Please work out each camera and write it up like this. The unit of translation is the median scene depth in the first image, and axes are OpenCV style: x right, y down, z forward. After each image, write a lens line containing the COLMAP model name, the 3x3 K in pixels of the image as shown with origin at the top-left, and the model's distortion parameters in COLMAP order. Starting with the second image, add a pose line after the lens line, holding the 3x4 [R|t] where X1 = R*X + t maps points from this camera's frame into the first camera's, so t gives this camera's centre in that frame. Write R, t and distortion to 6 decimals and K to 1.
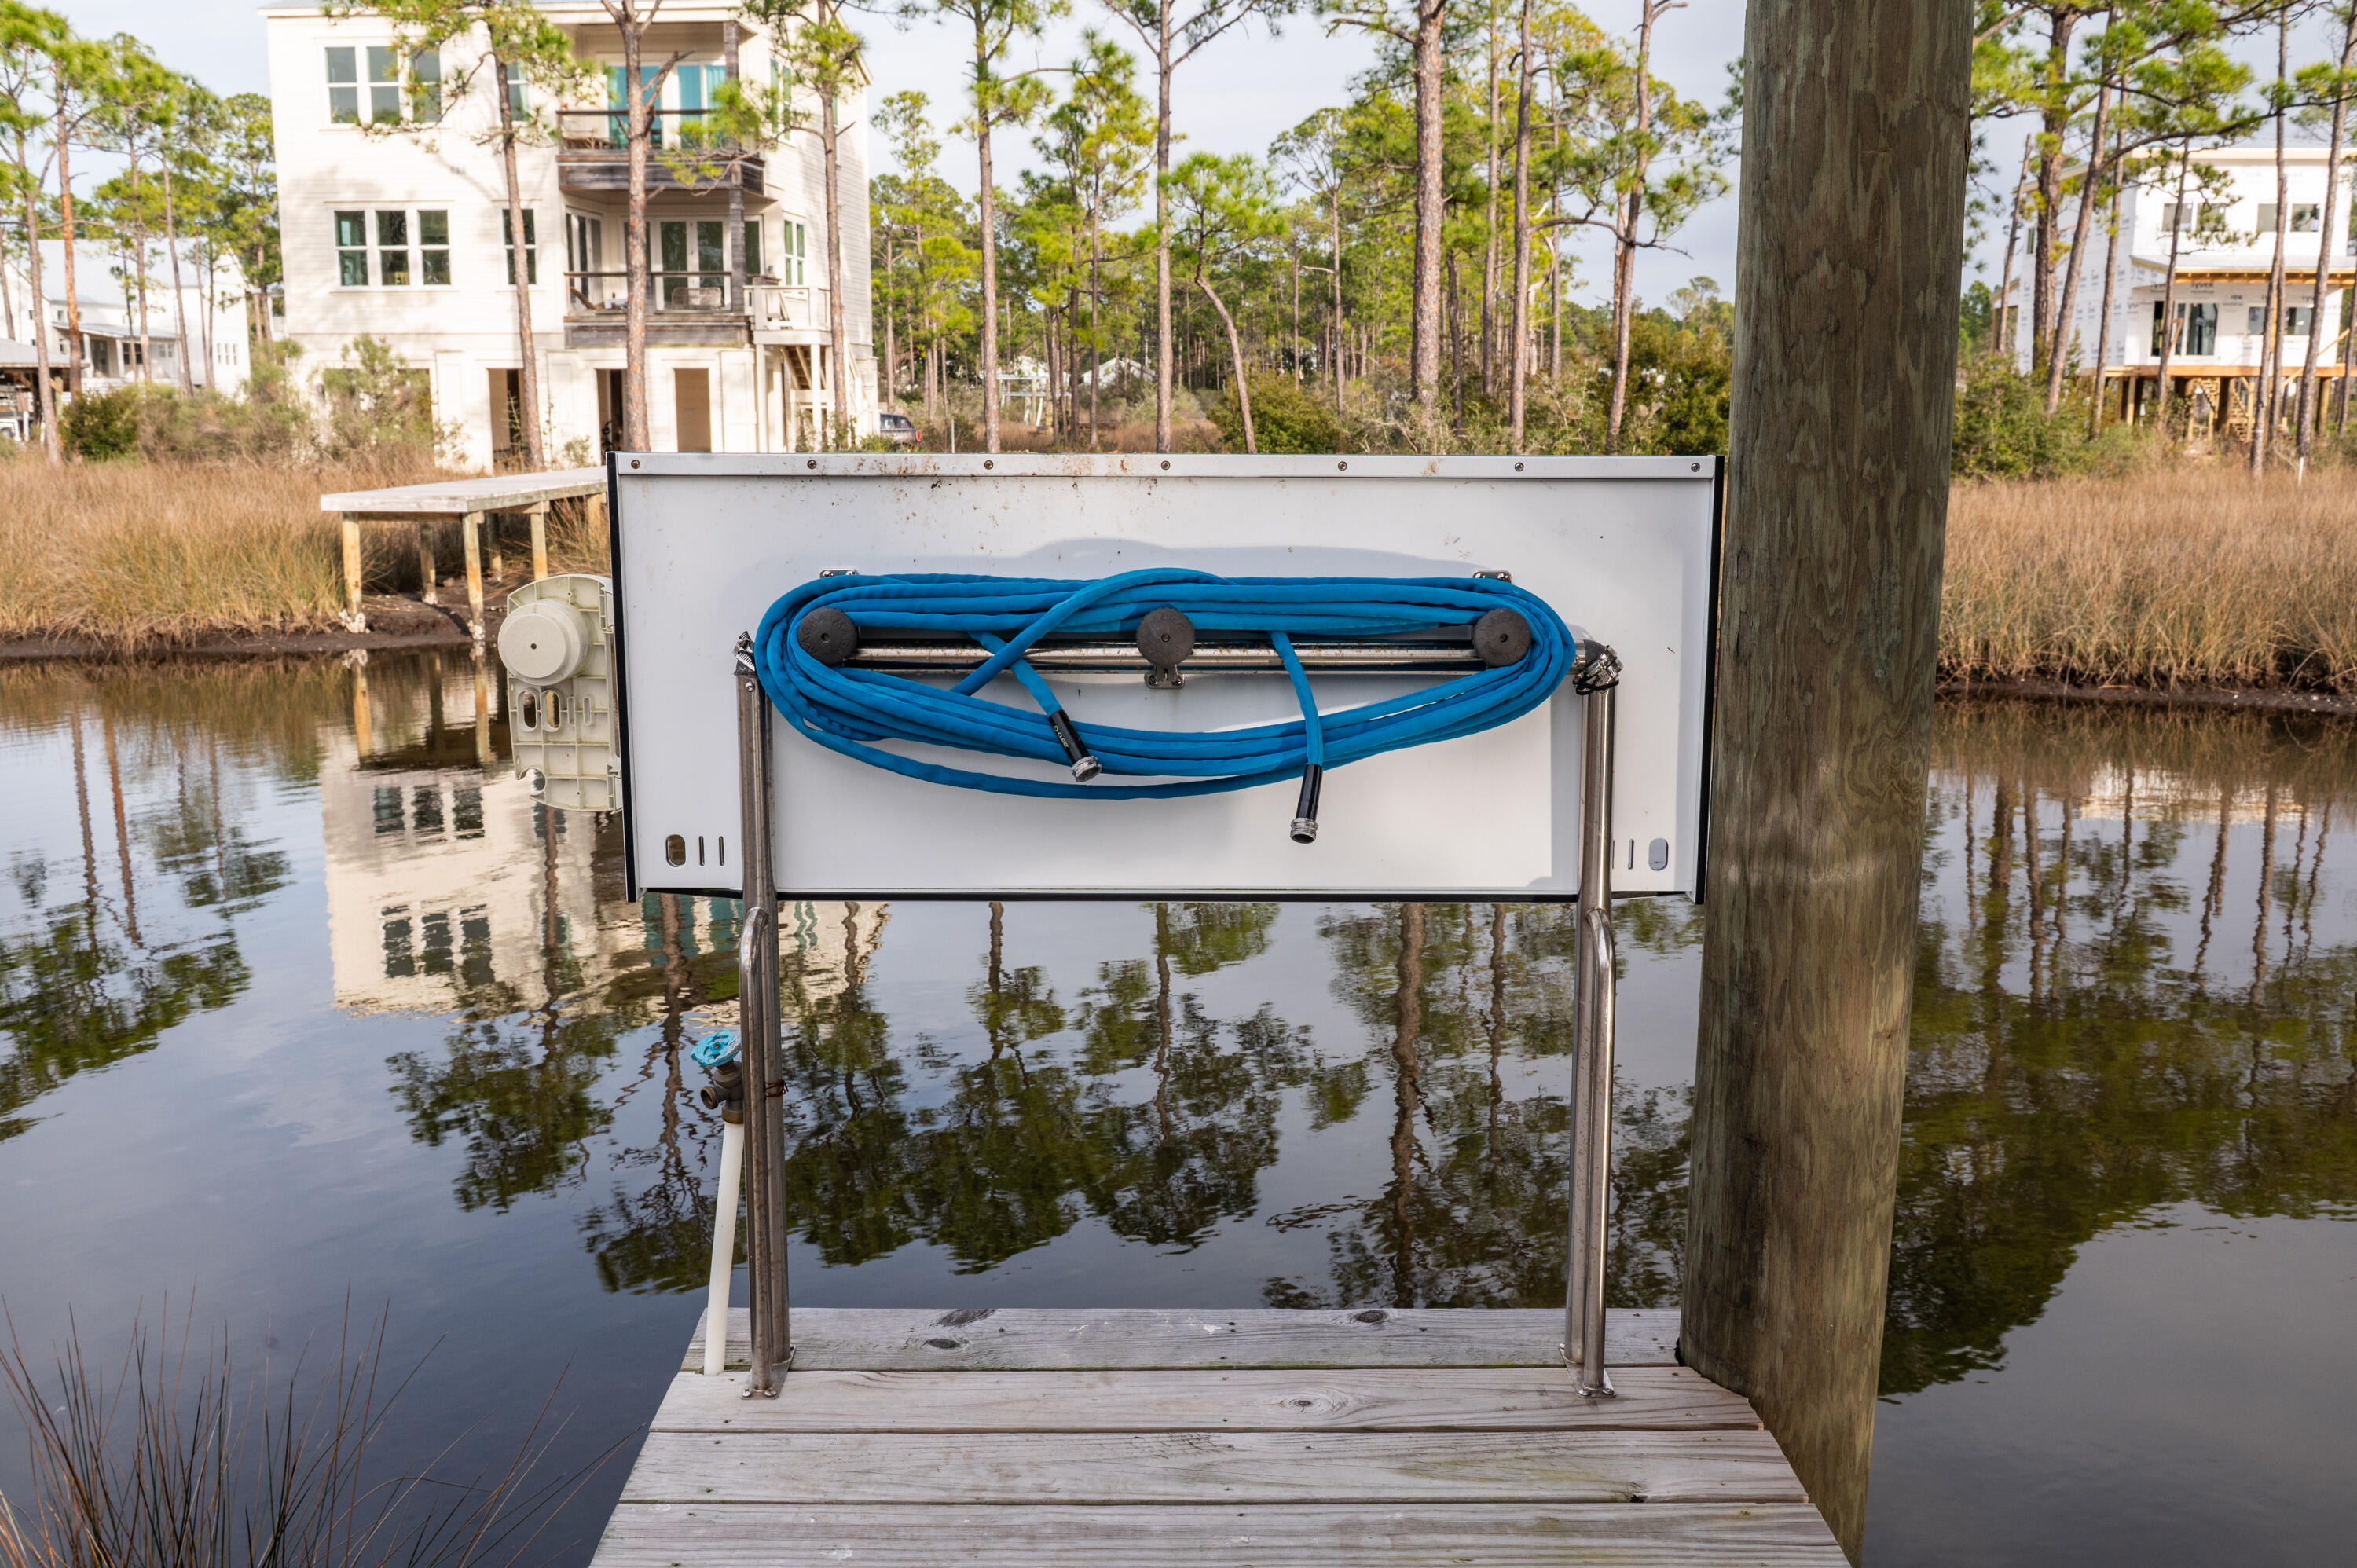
lens RADIAL K [[2114.8, 0, 1183.8], [0, 2114.8, 785.1], [0, 0, 1]] dist [-0.016049, 0.005638]
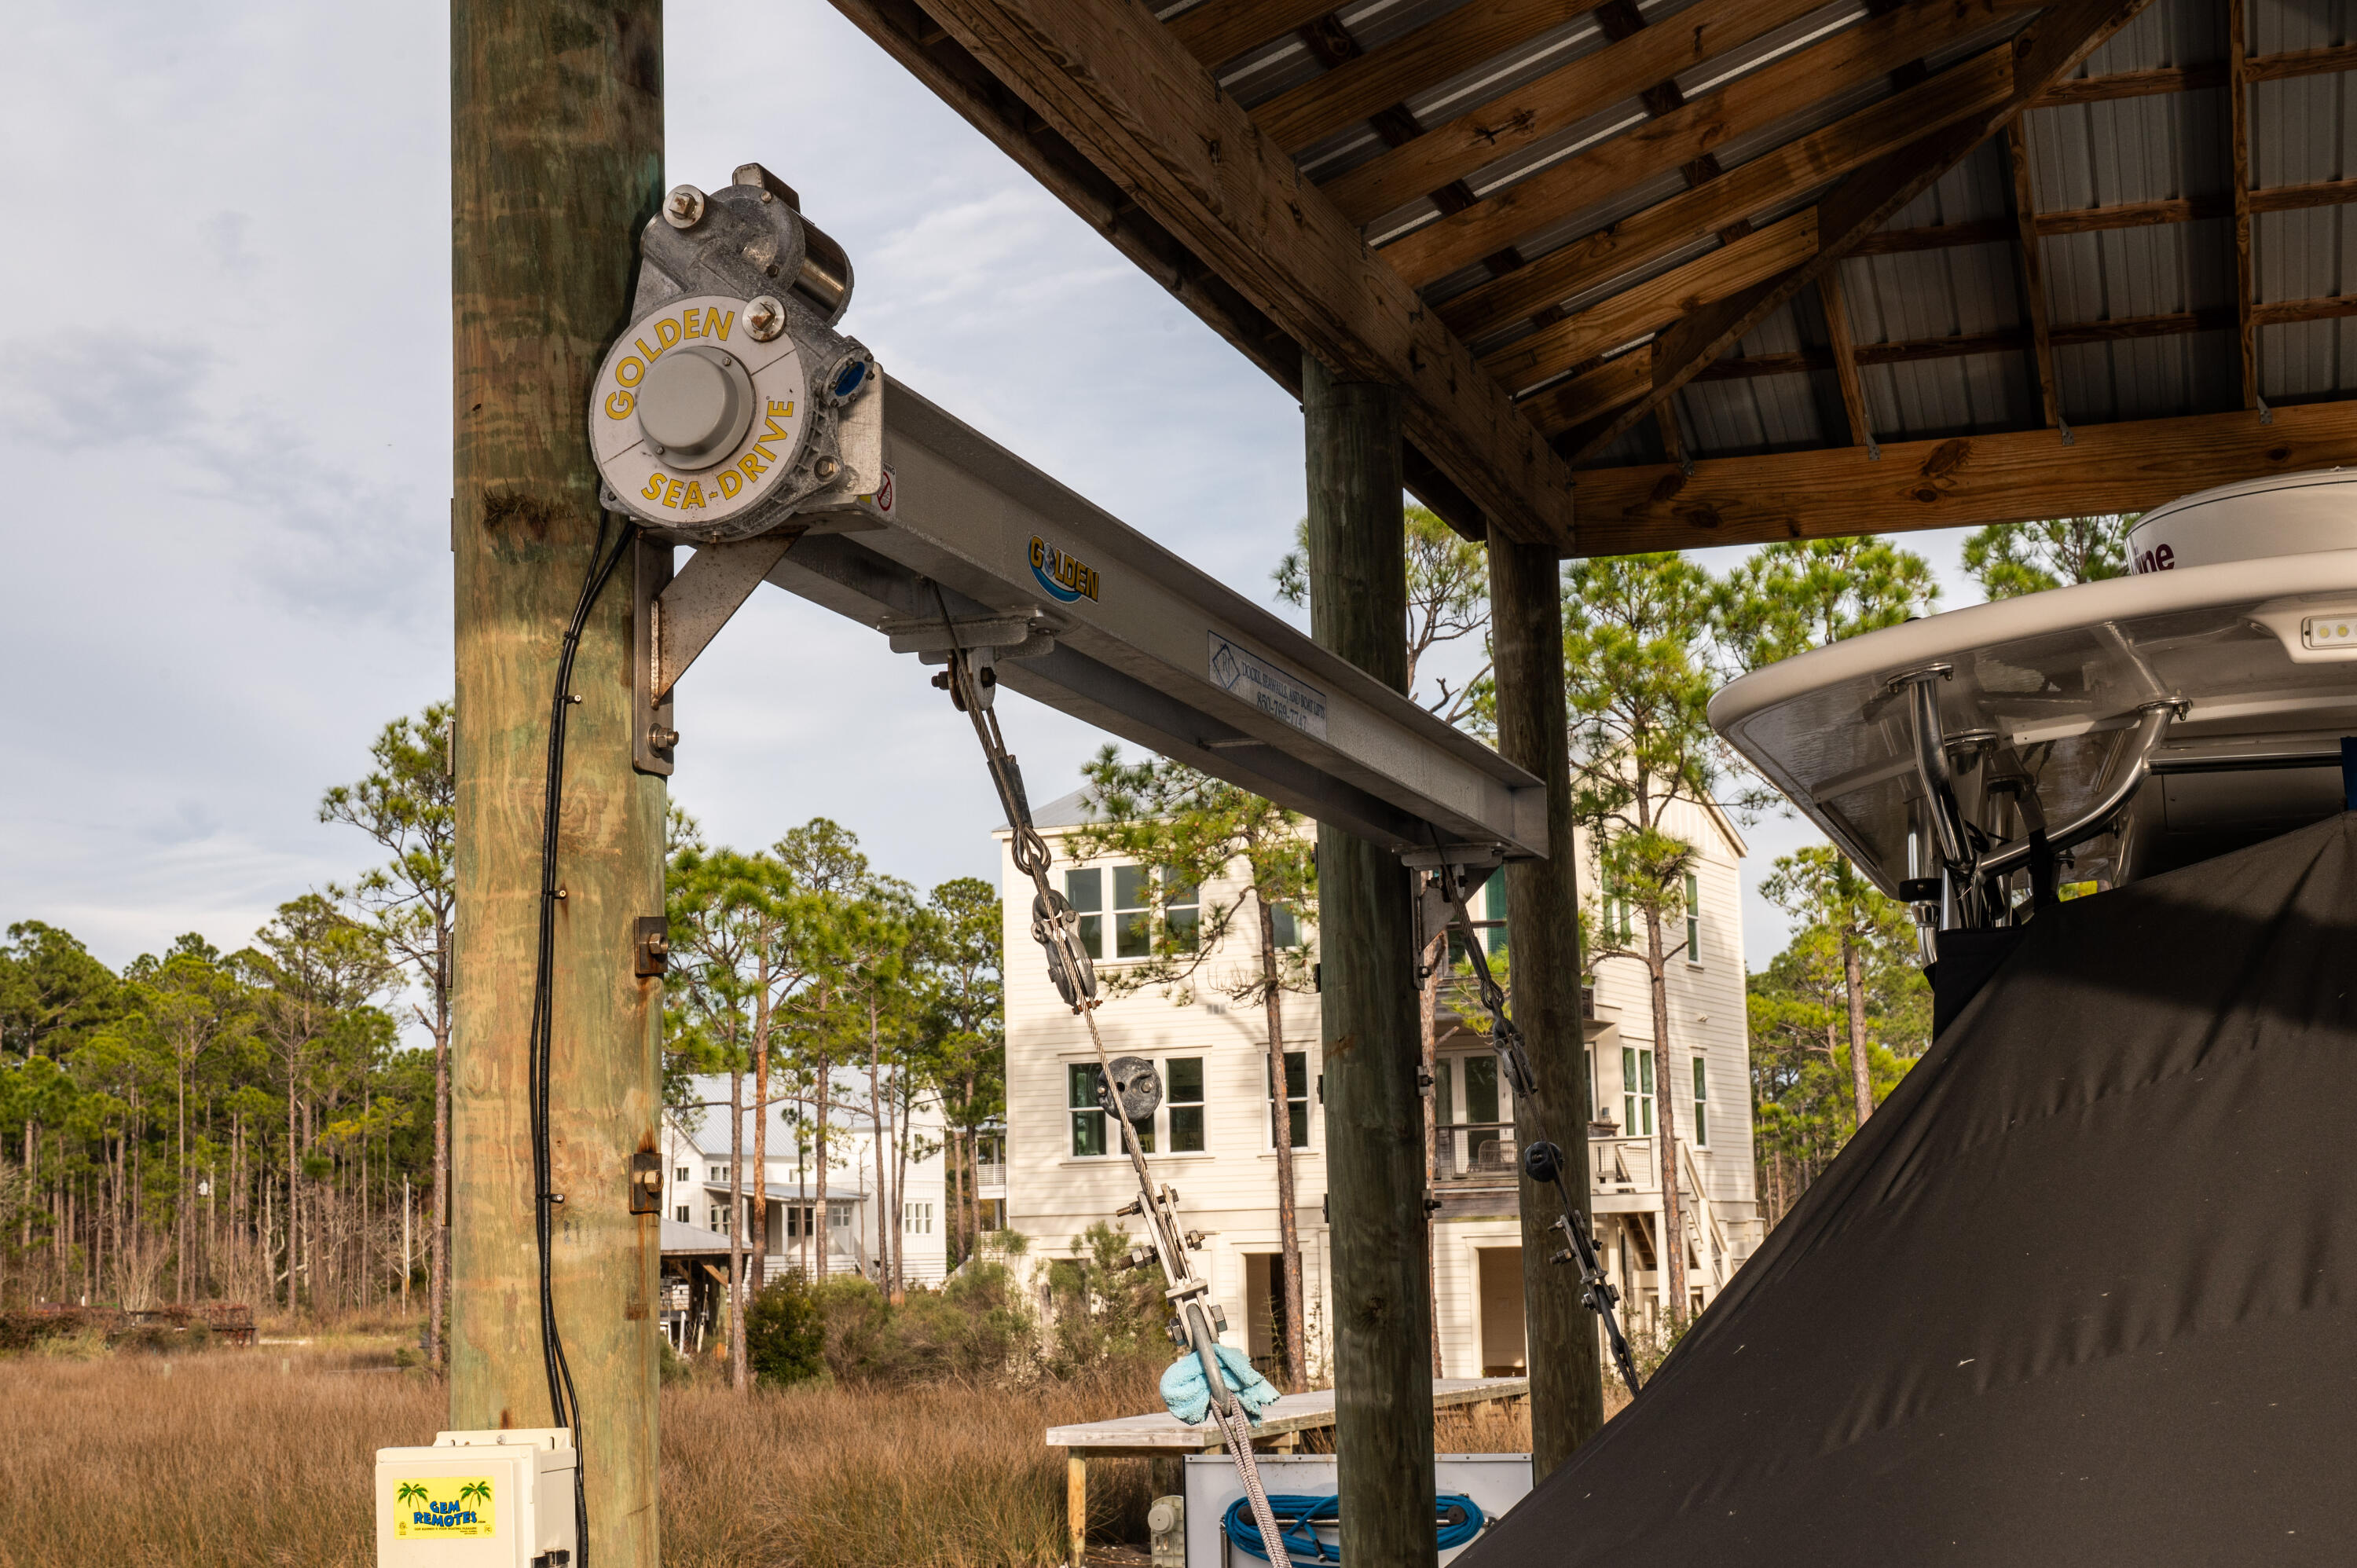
lens RADIAL K [[3340.6, 0, 1178.7], [0, 3340.6, 781.9], [0, 0, 1]] dist [-0.035353, 0.000000]
pose [[0.942496, -0.073975, -0.325927, 0.058959], [-0.032241, 0.950525, -0.308971, 0.017395], [0.332658, 0.301712, 0.893481, -0.155423]]
